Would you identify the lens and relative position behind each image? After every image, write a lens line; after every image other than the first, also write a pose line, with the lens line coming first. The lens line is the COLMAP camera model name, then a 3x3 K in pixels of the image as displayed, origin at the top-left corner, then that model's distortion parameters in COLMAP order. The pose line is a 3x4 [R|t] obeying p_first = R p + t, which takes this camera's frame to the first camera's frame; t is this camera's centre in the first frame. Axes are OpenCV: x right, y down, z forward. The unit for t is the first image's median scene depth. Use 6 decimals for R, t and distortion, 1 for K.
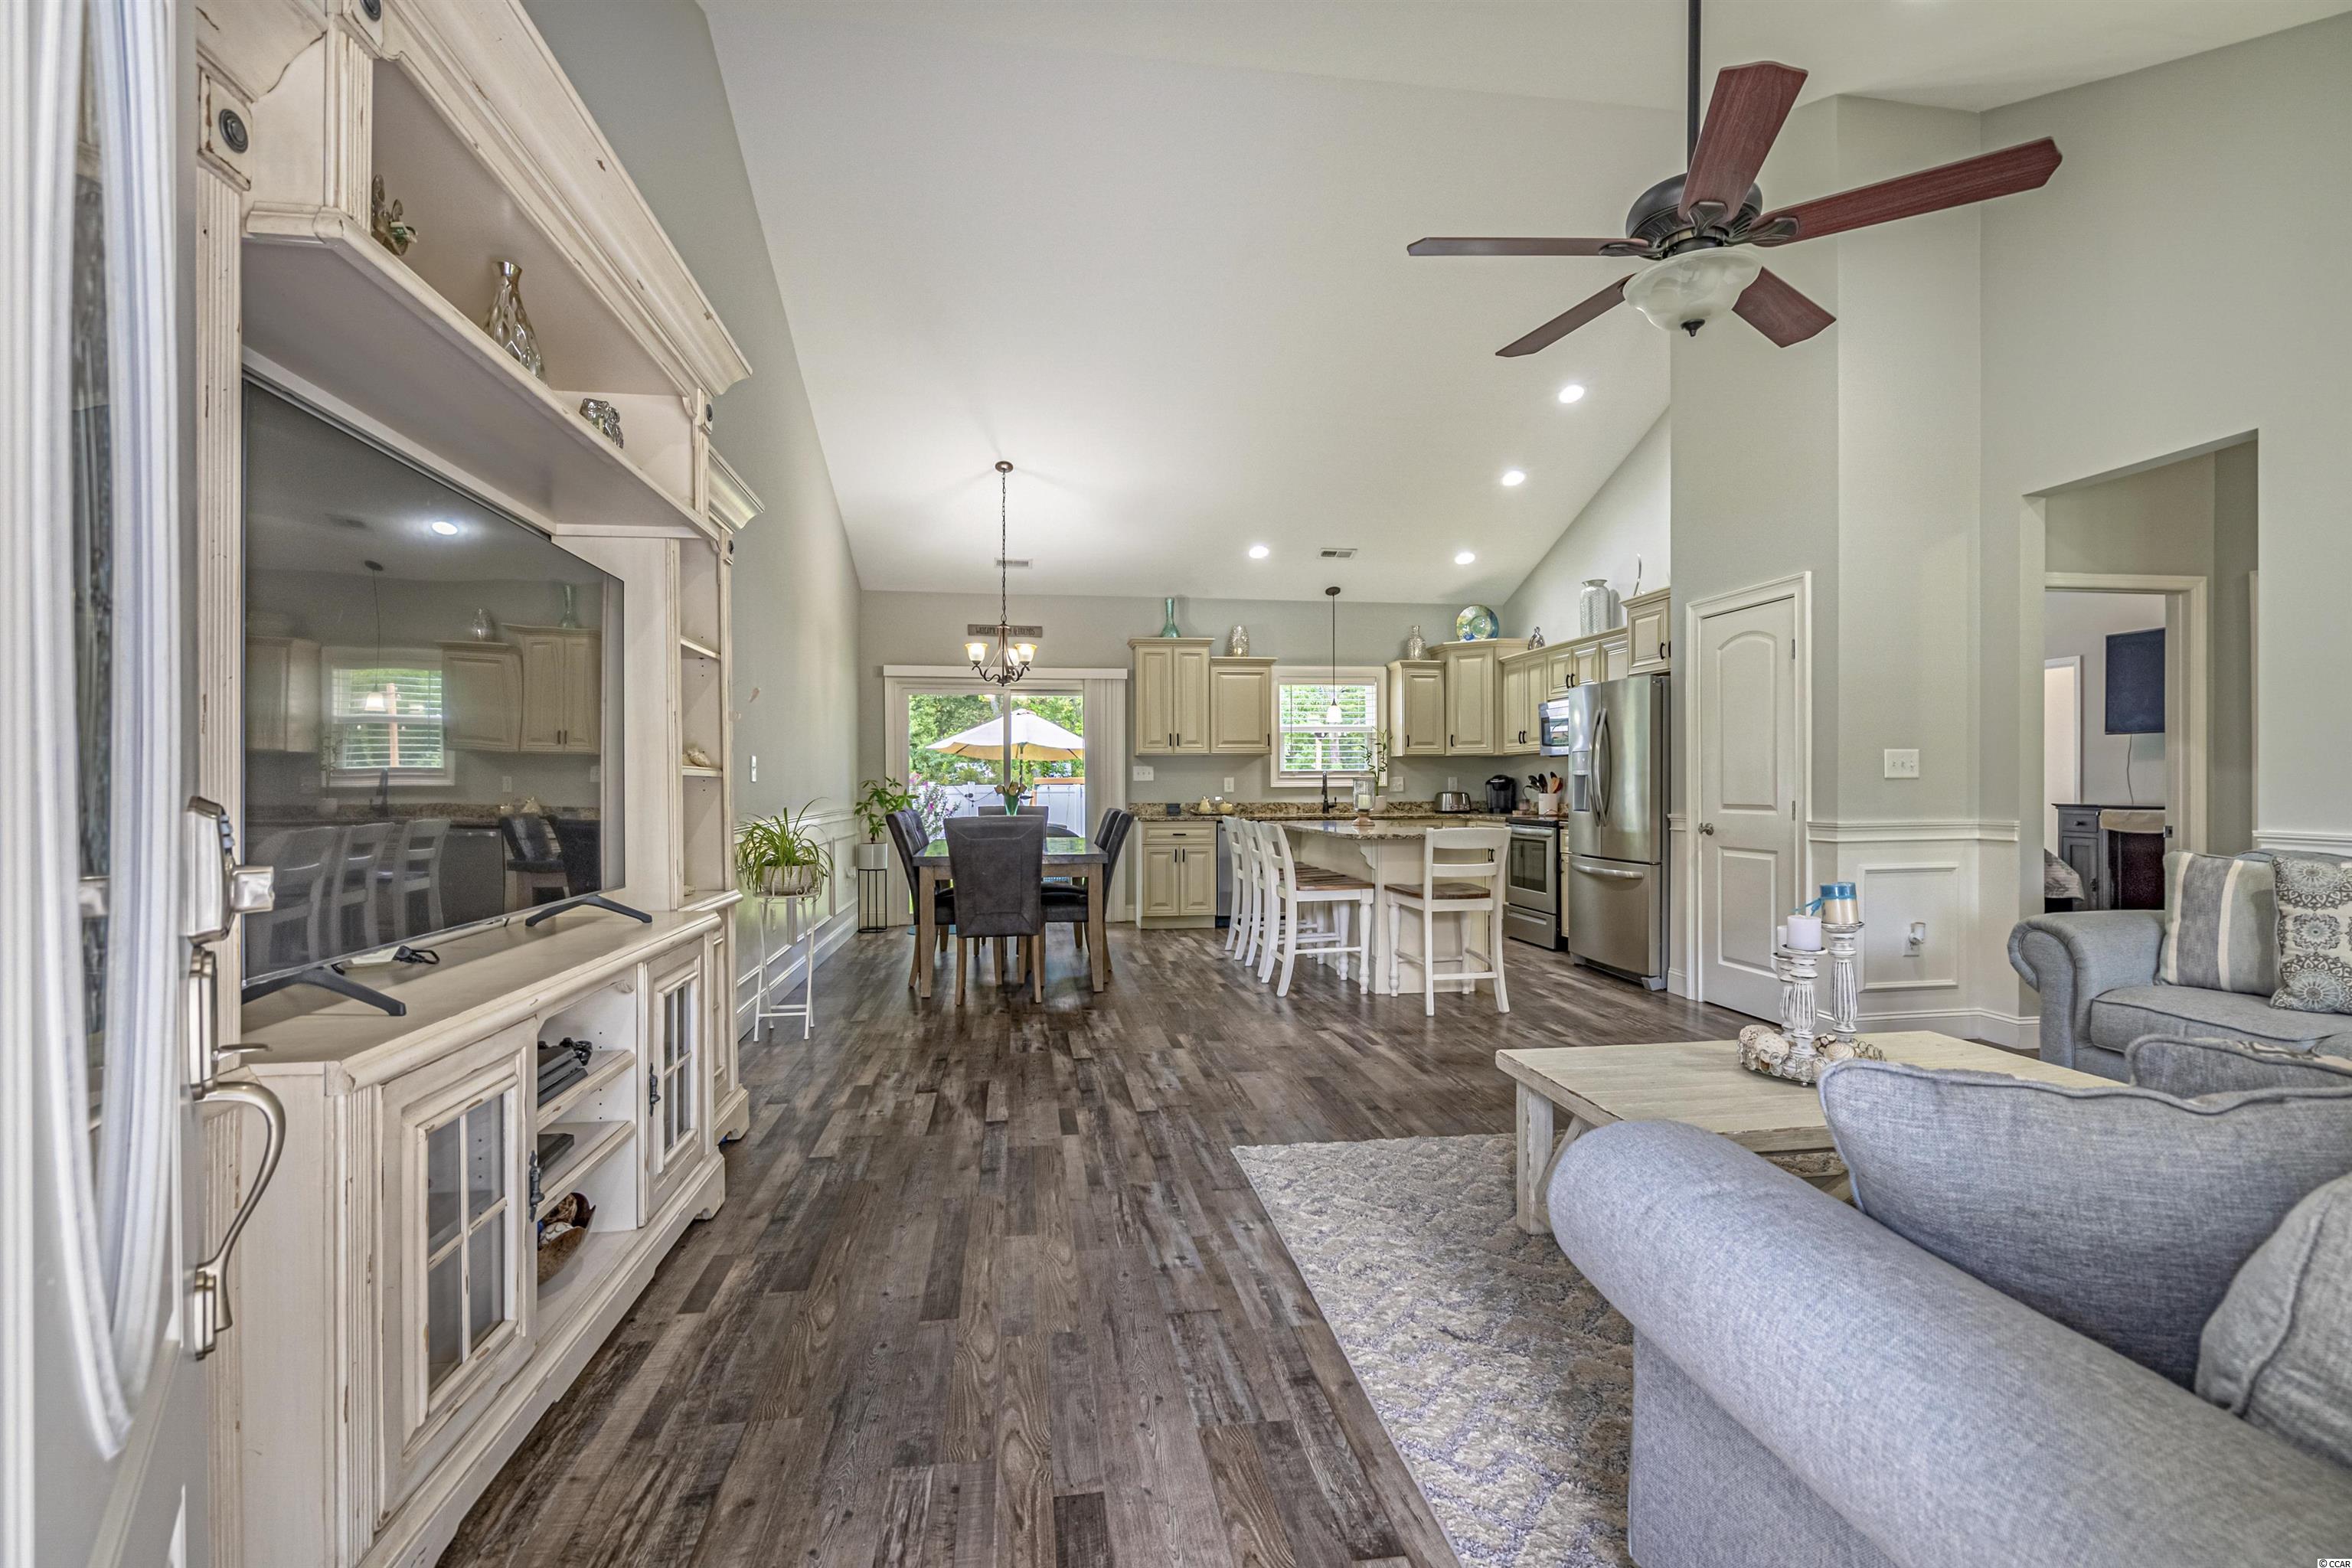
lens RADIAL K [[1096.3, 0, 1190.3], [0, 1096.3, 776.4], [0, 0, 1]] dist [-0.018009, 0.009522]
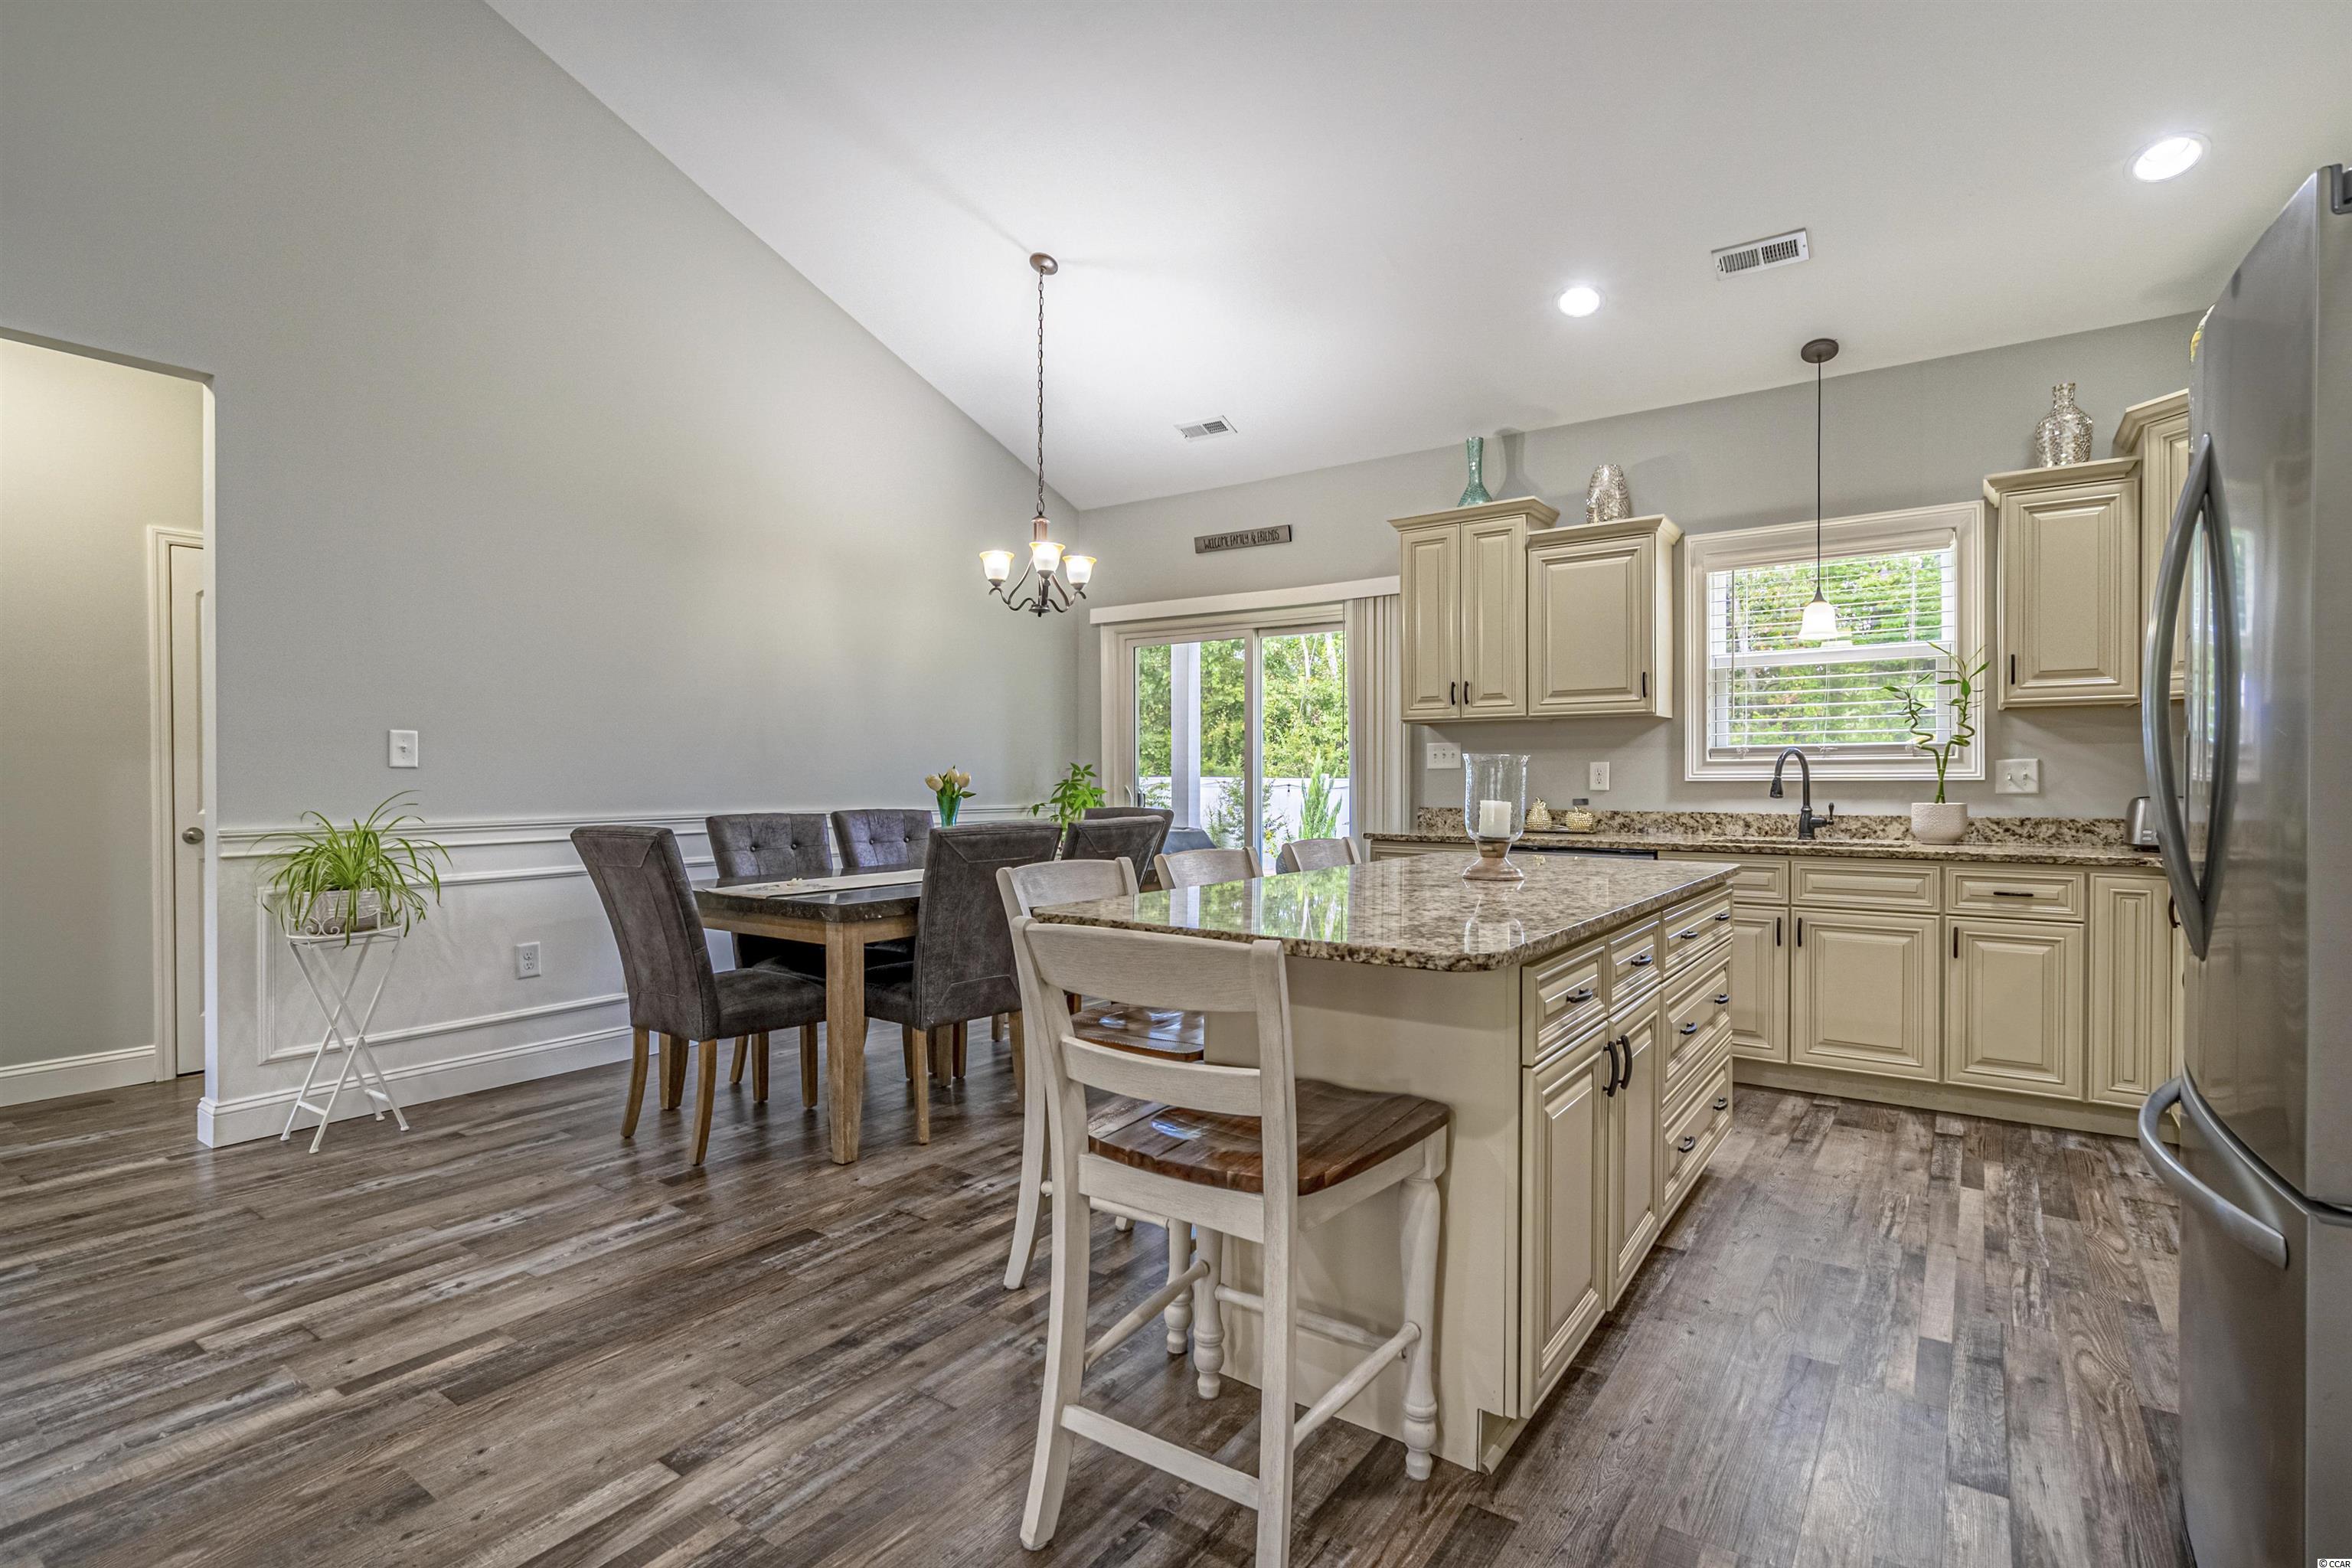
lens RADIAL K [[1133.6, 0, 1187.2], [0, 1133.6, 779.9], [0, 0, 1]] dist [-0.002510, 0.000654]
pose [[0.715168, 0.005476, -0.698931, 0.422524], [0.002452, 0.999944, 0.010343, 0.005458], [0.698949, -0.009111, 0.715114, 0.731902]]
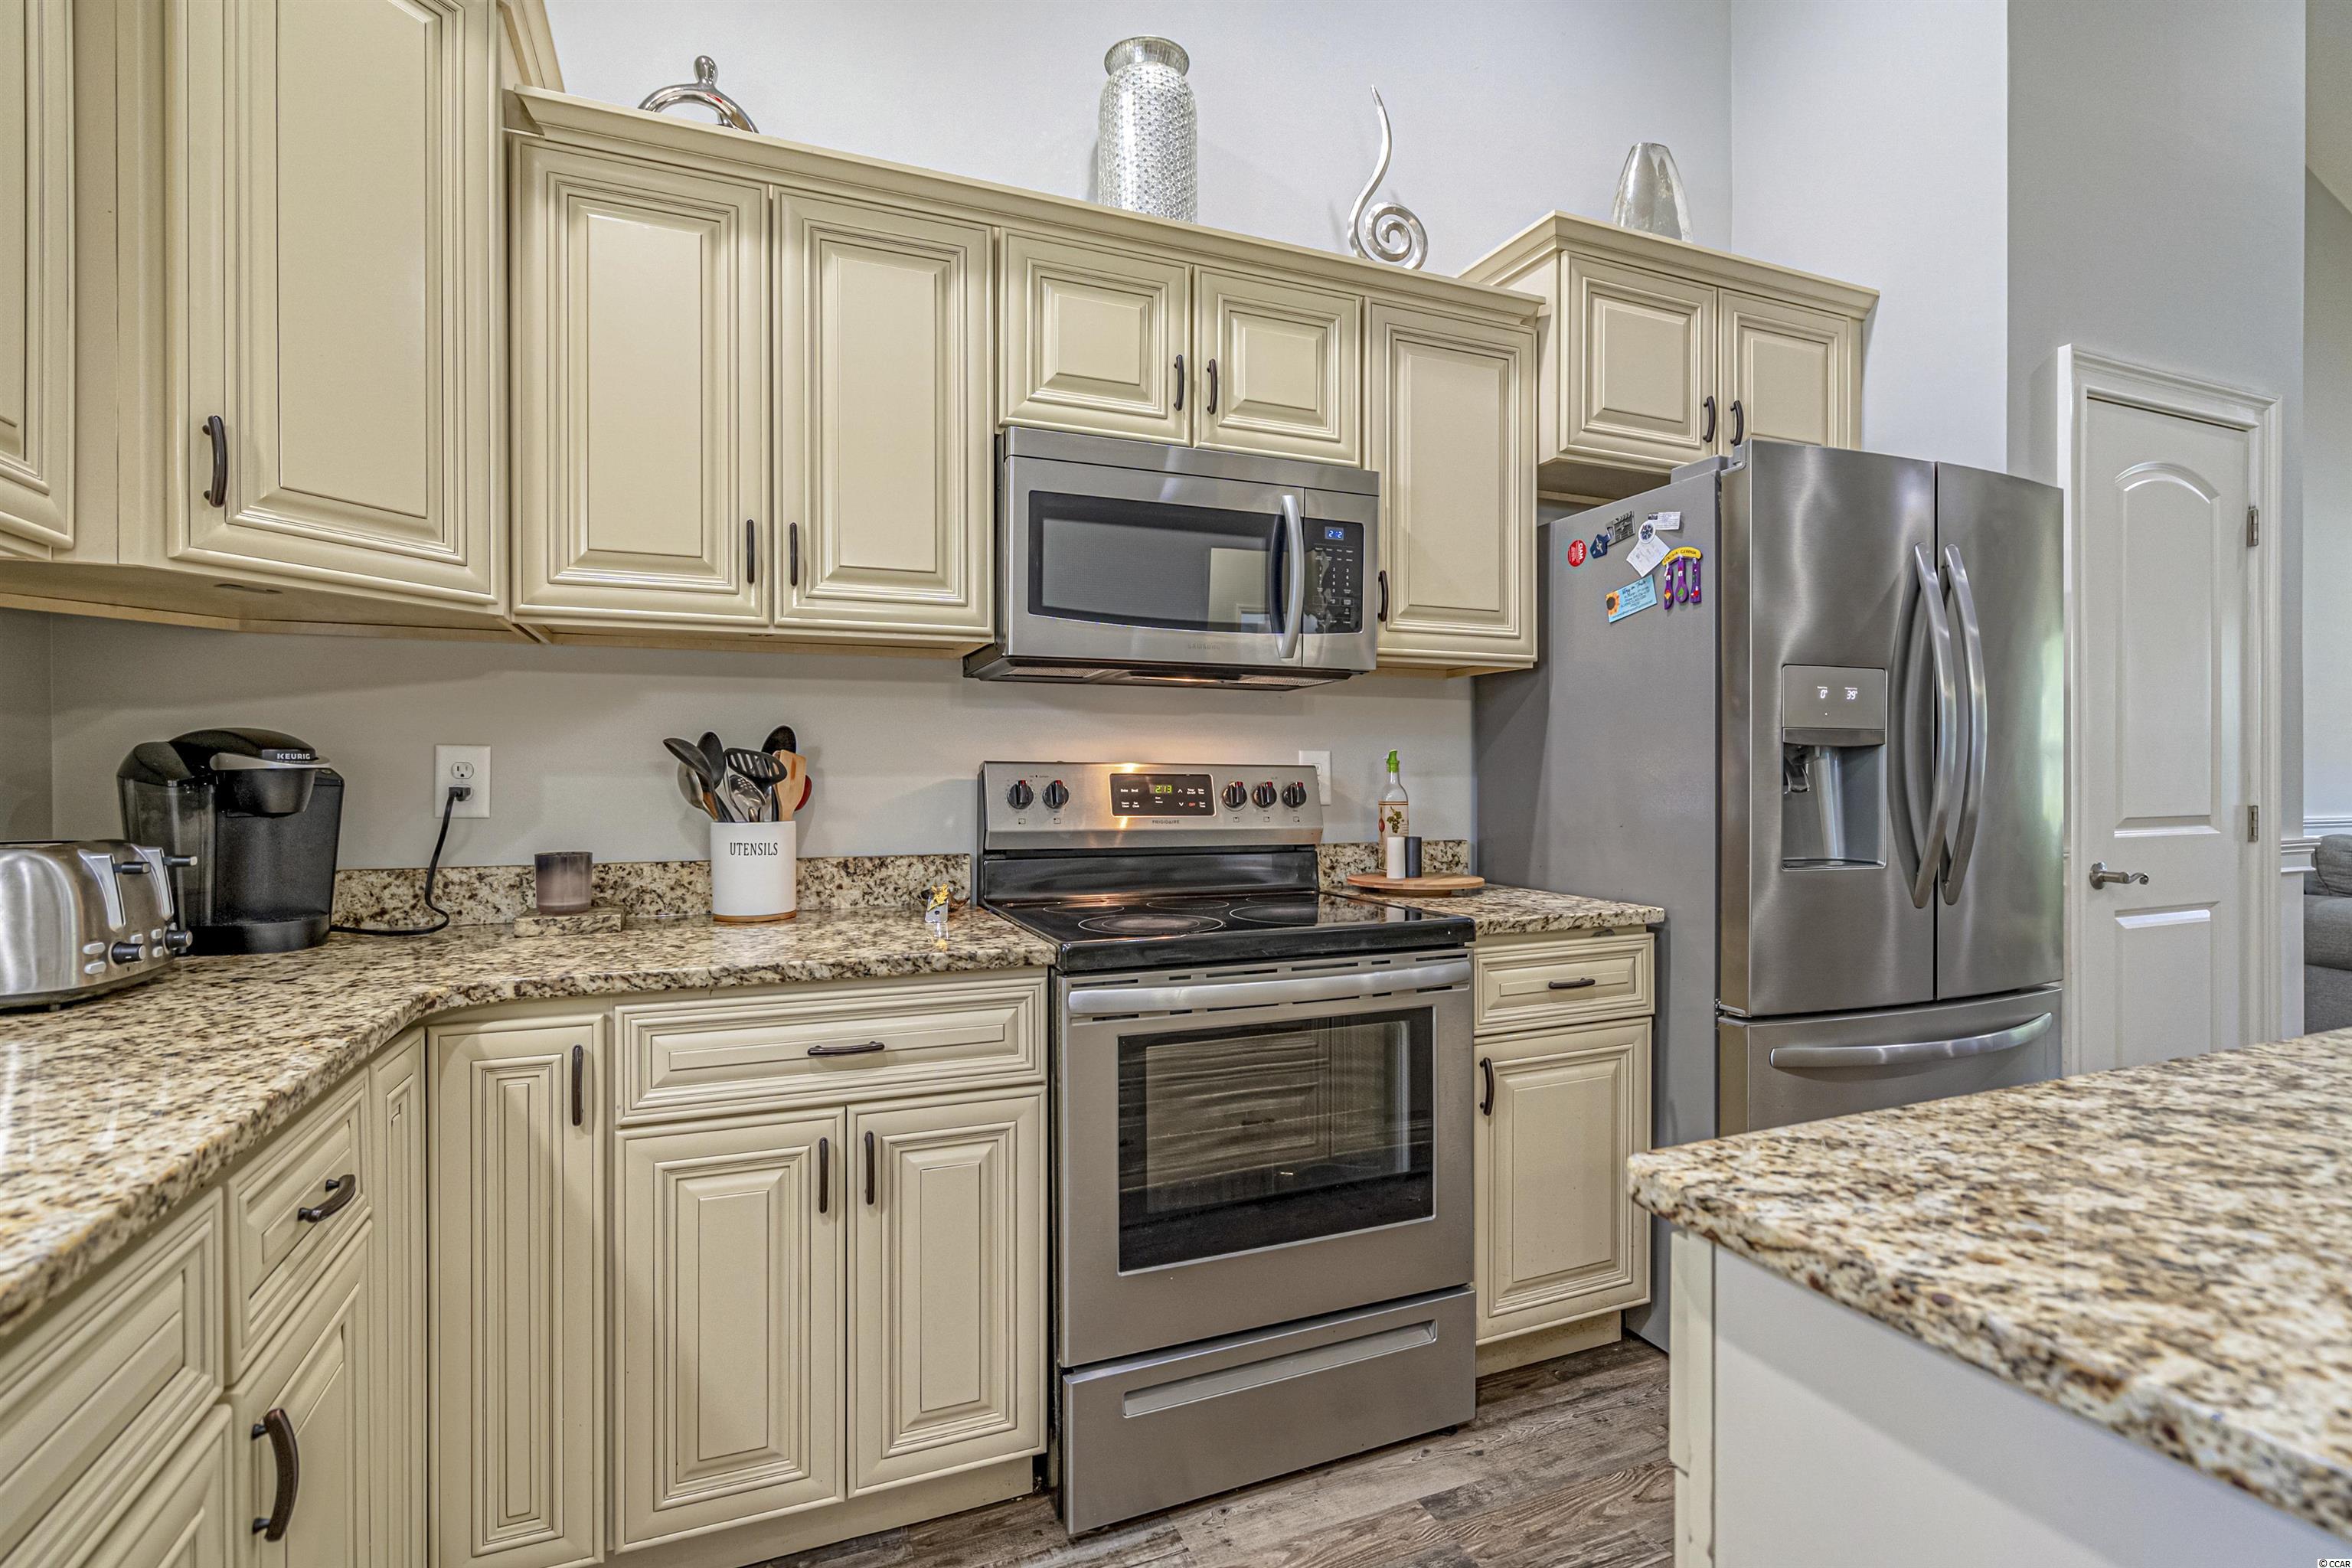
lens RADIAL K [[1096.3, 0, 1189.8], [0, 1096.3, 786.0], [0, 0, 1]] dist [-0.018009, 0.009522]
pose [[-0.231434, -0.003379, 0.972845, 0.121156], [-0.002487, 0.999993, 0.002882, 0.010840], [-0.972847, -0.001753, -0.231441, 1.391622]]
